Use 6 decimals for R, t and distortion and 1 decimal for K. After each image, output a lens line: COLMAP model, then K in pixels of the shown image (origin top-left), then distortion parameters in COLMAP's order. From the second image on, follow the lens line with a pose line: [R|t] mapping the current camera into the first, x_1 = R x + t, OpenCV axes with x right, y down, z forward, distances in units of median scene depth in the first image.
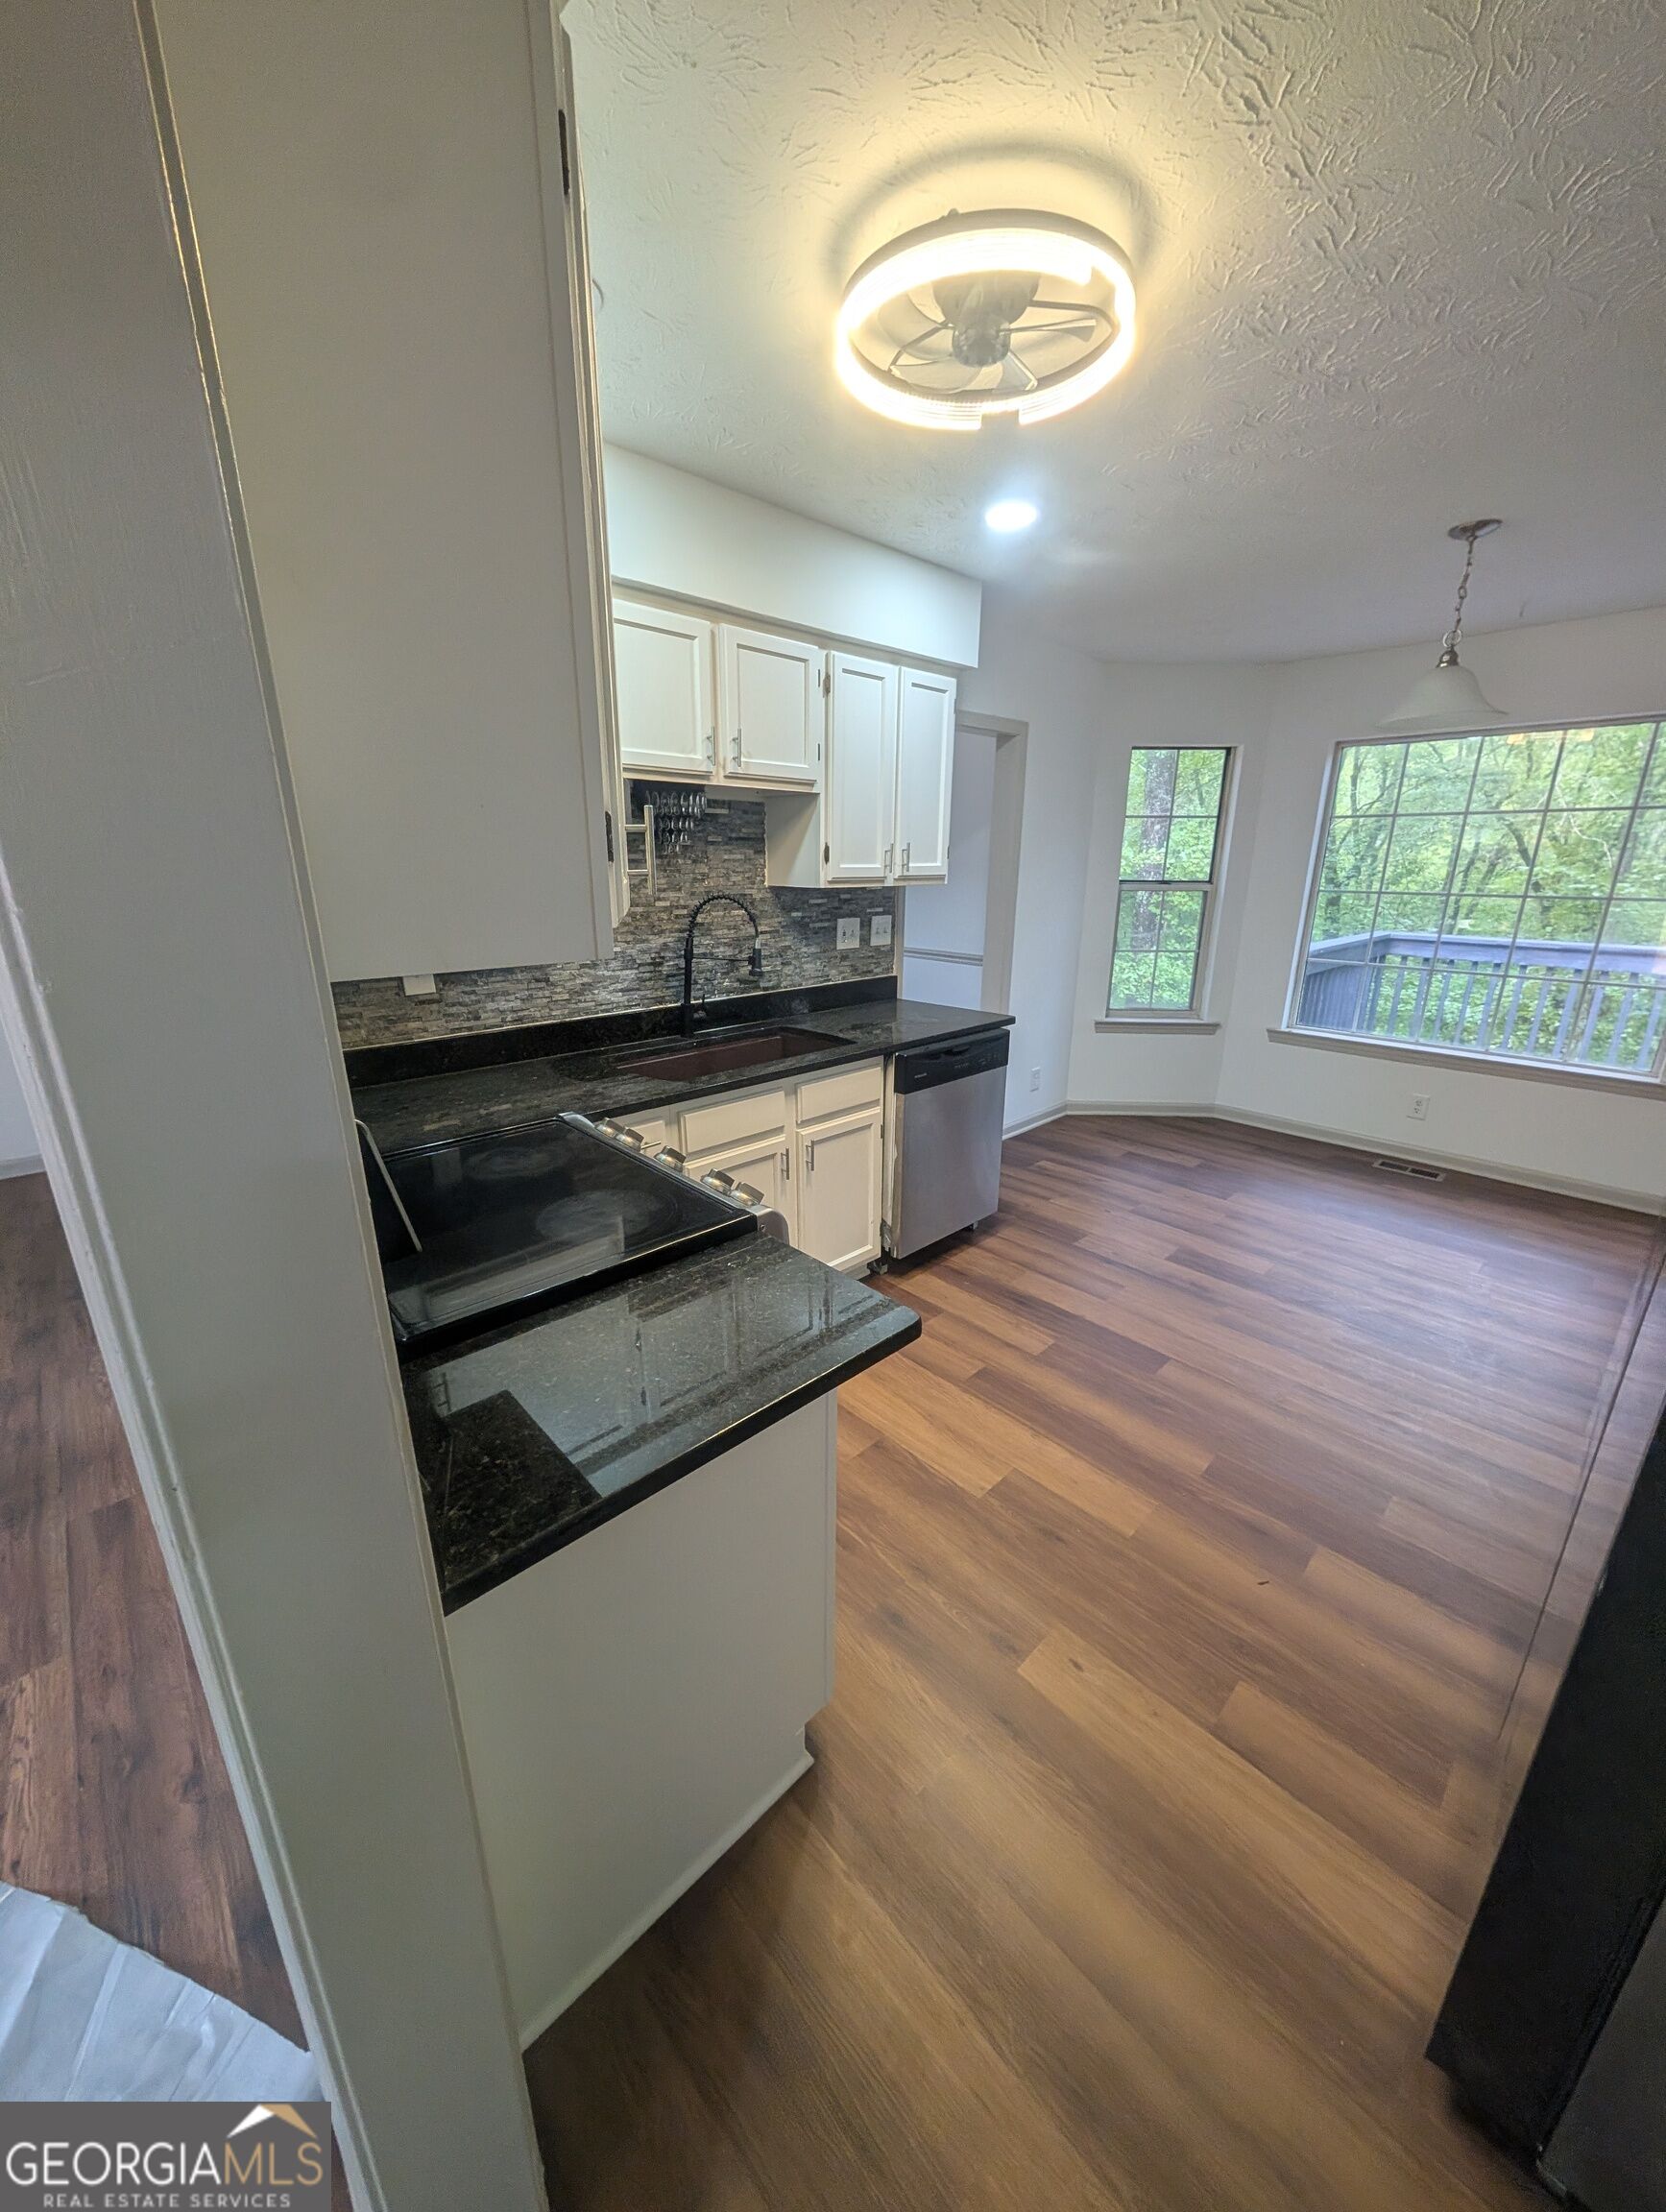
lens RADIAL K [[799.1, 0, 831.8], [0, 799.1, 1108.5], [0, 0, 1]] dist [-0.000925, 0.000521]
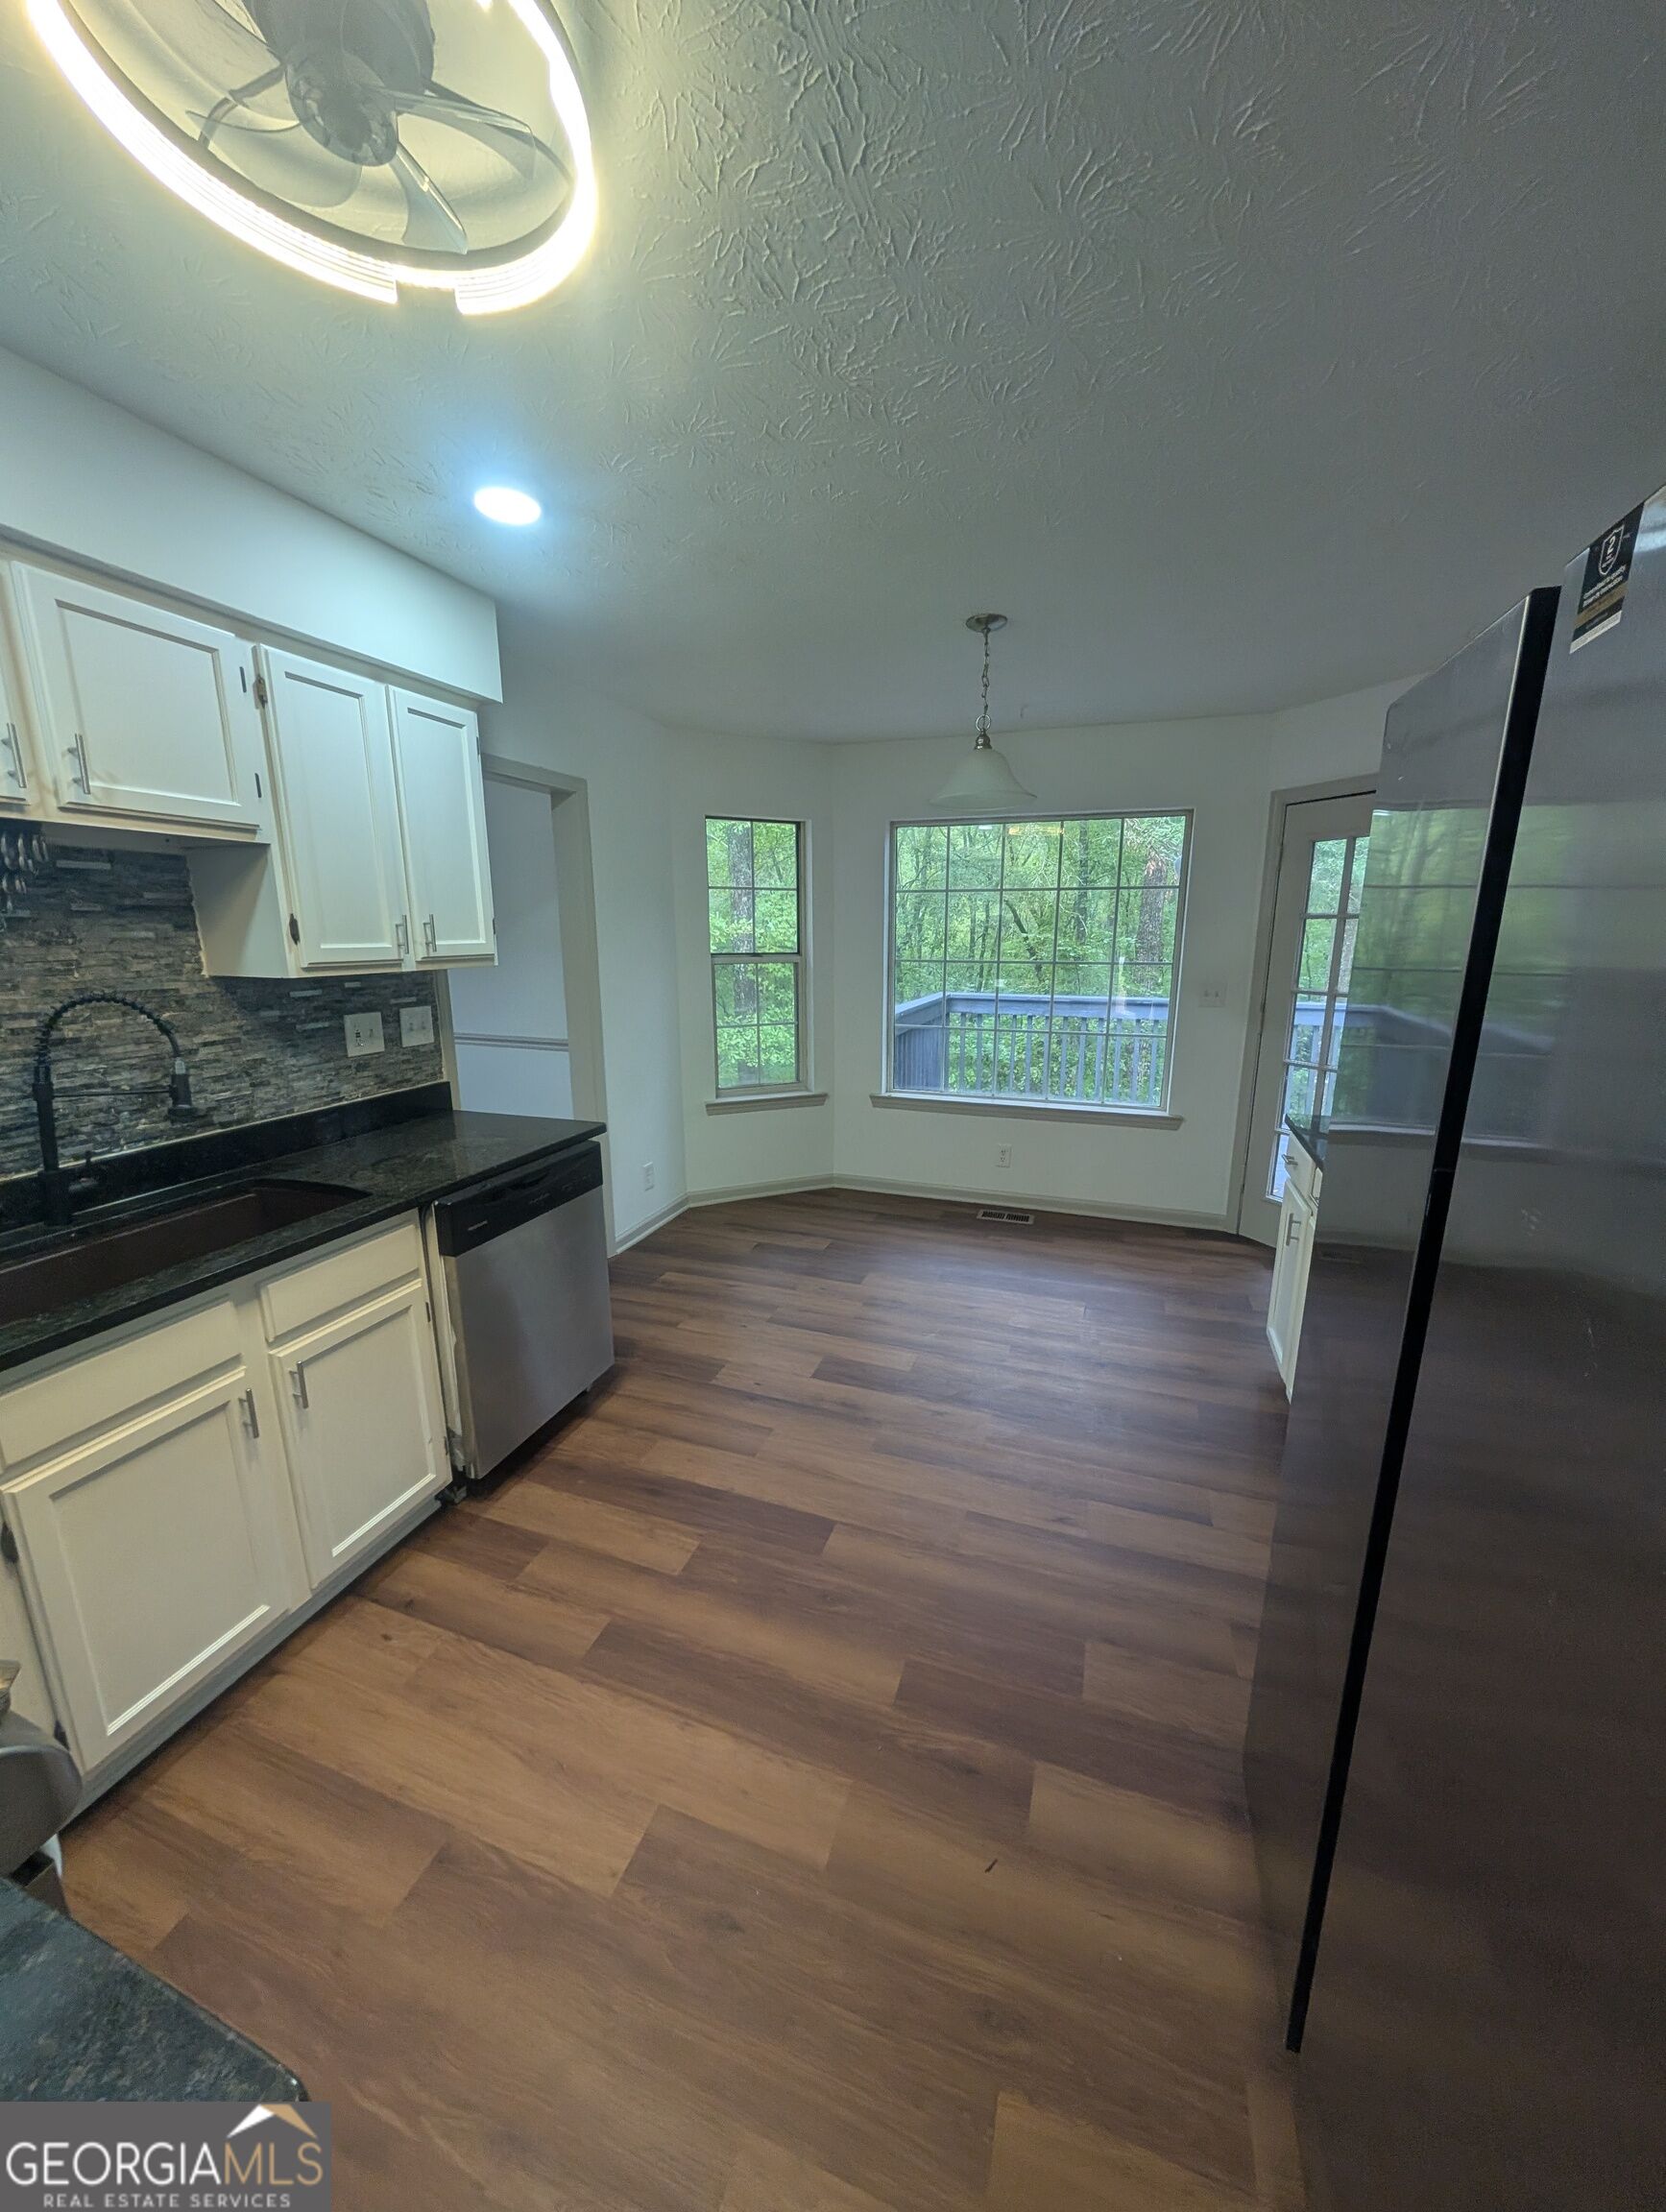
lens RADIAL K [[799.1, 0, 827.1], [0, 799.1, 1109.8], [0, 0, 1]] dist [-0.000925, 0.000521]
pose [[0.893931, -0.101791, 0.436492, 0.089262], [0.135782, 0.989609, -0.047300, -0.068682], [-0.427142, 0.101550, 0.898464, 0.195241]]
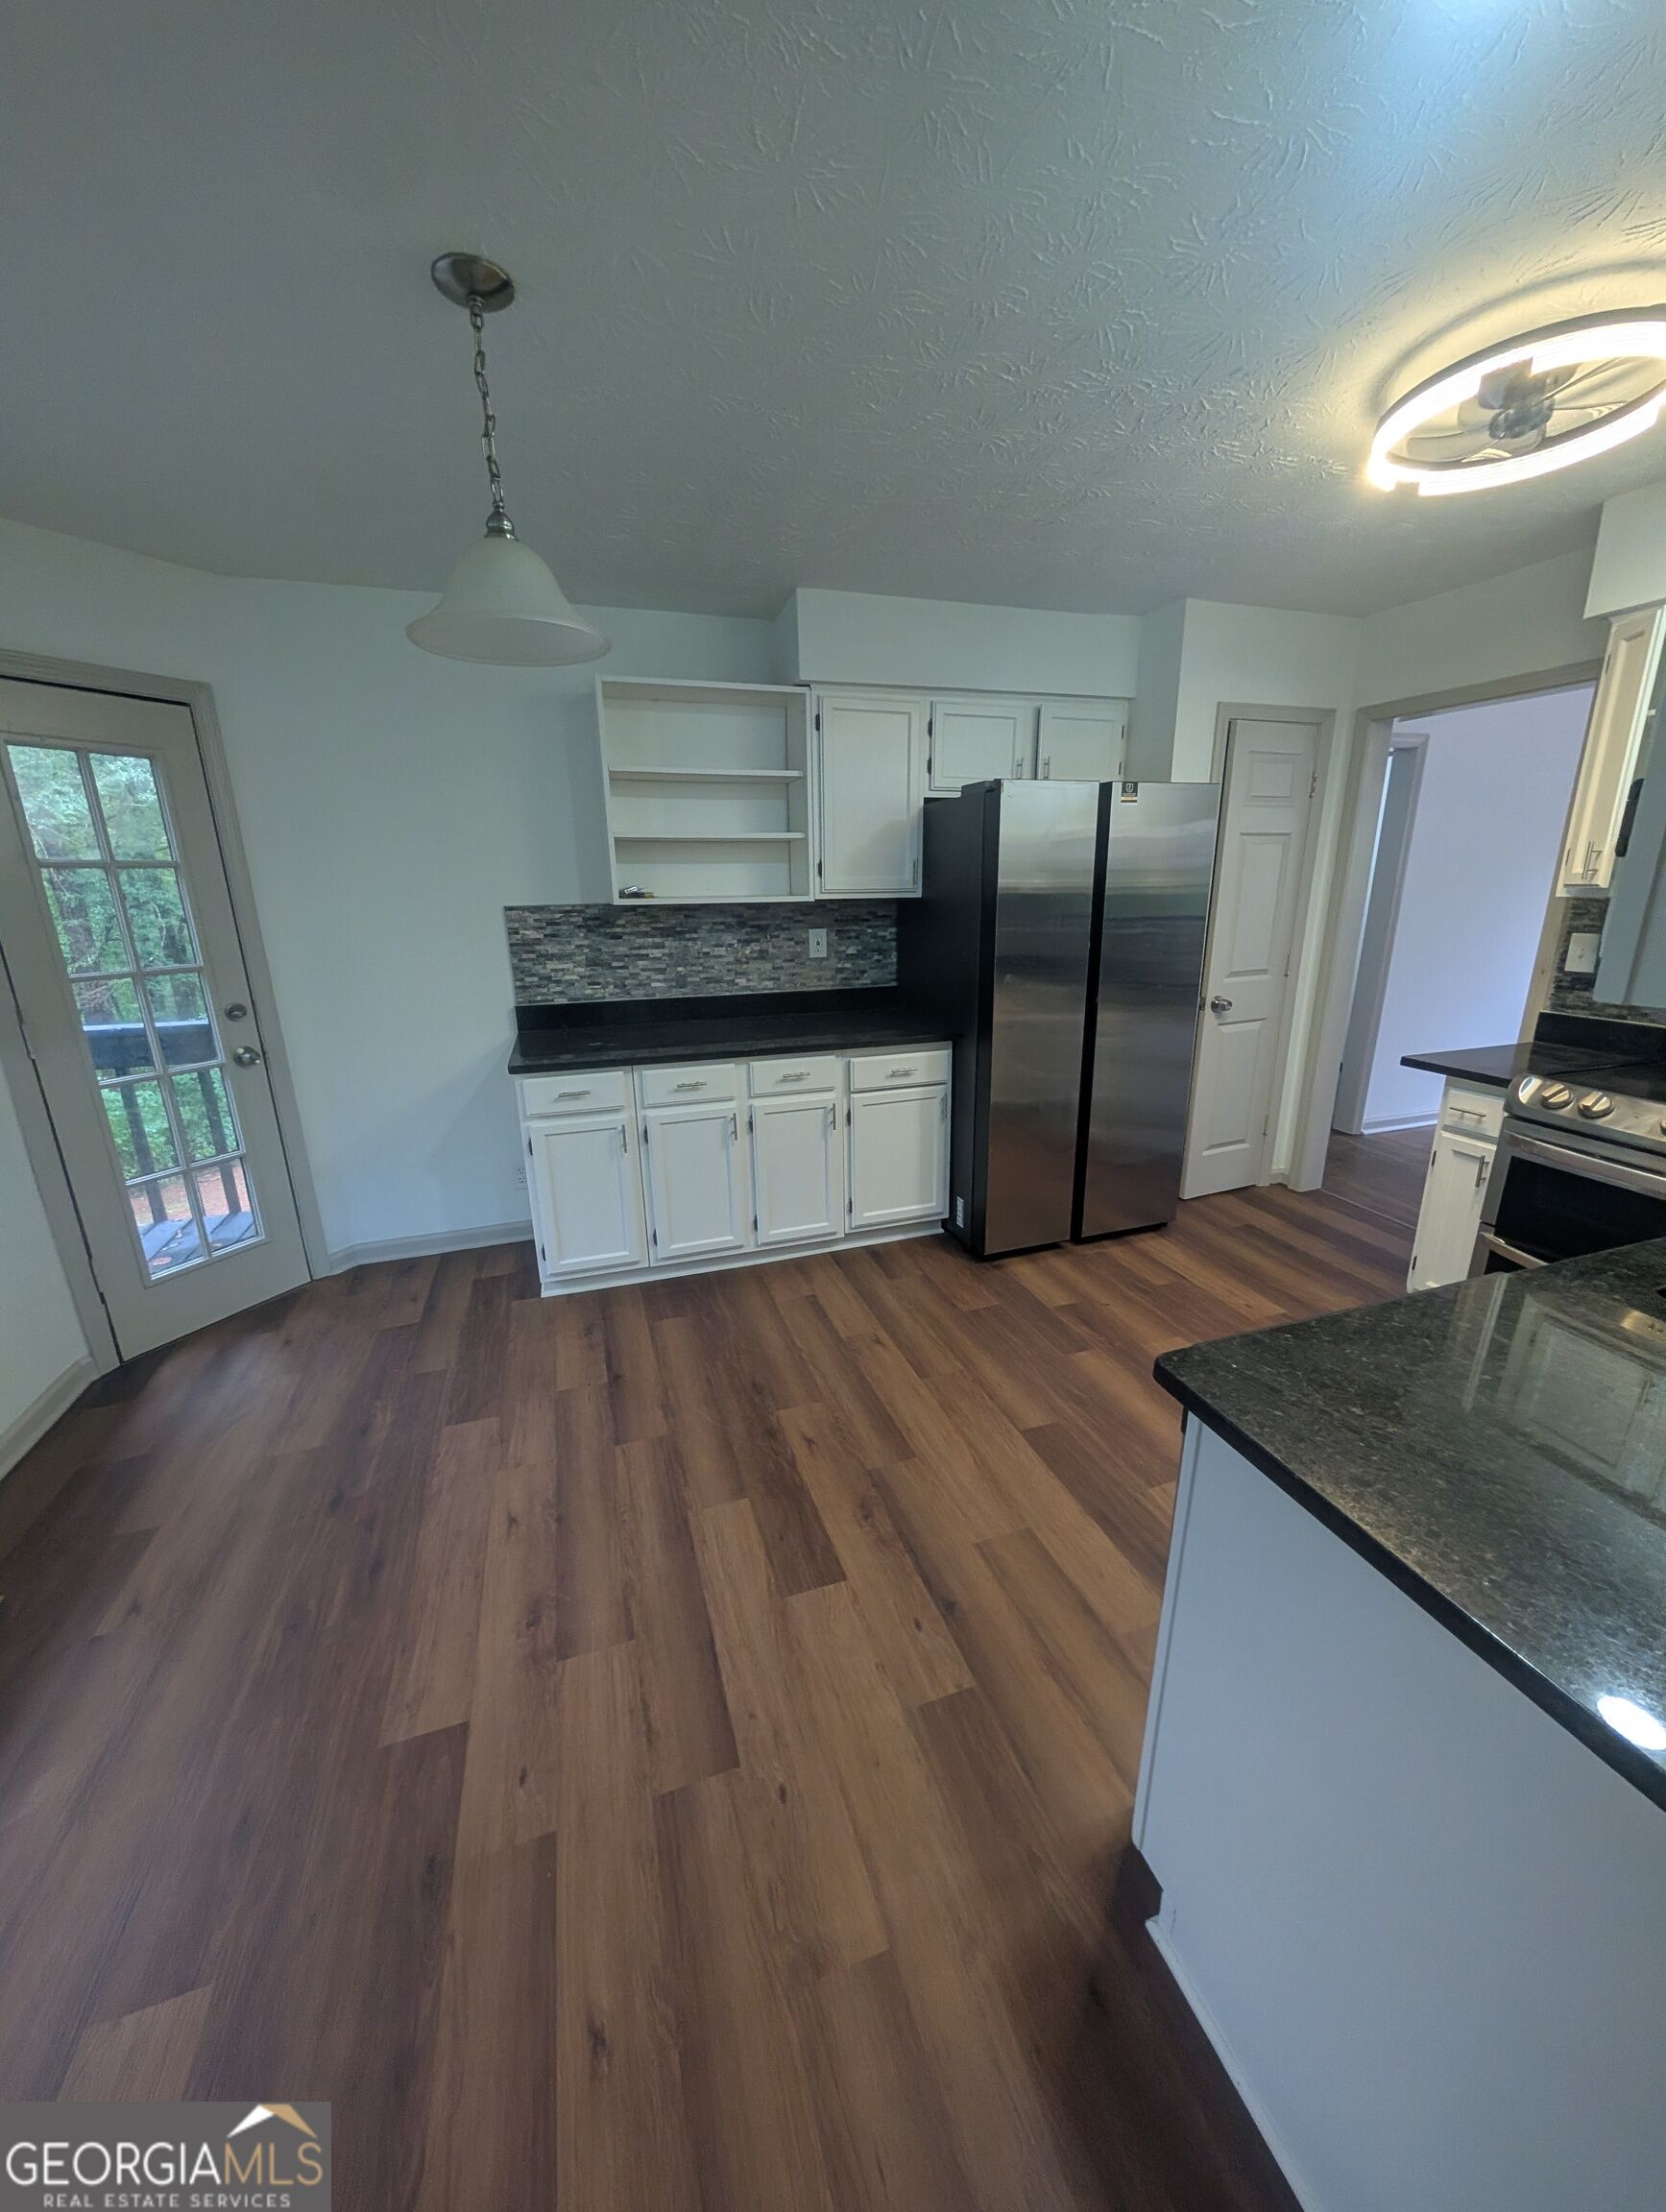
lens RADIAL K [[799.1, 0, 833.5], [0, 799.1, 1110.2], [0, 0, 1]] dist [-0.000925, 0.000521]
pose [[-0.904181, -0.106865, 0.413566, 0.261025], [0.140009, 0.840566, 0.523304, -0.445830], [-0.403552, 0.531064, -0.745061, 1.438230]]
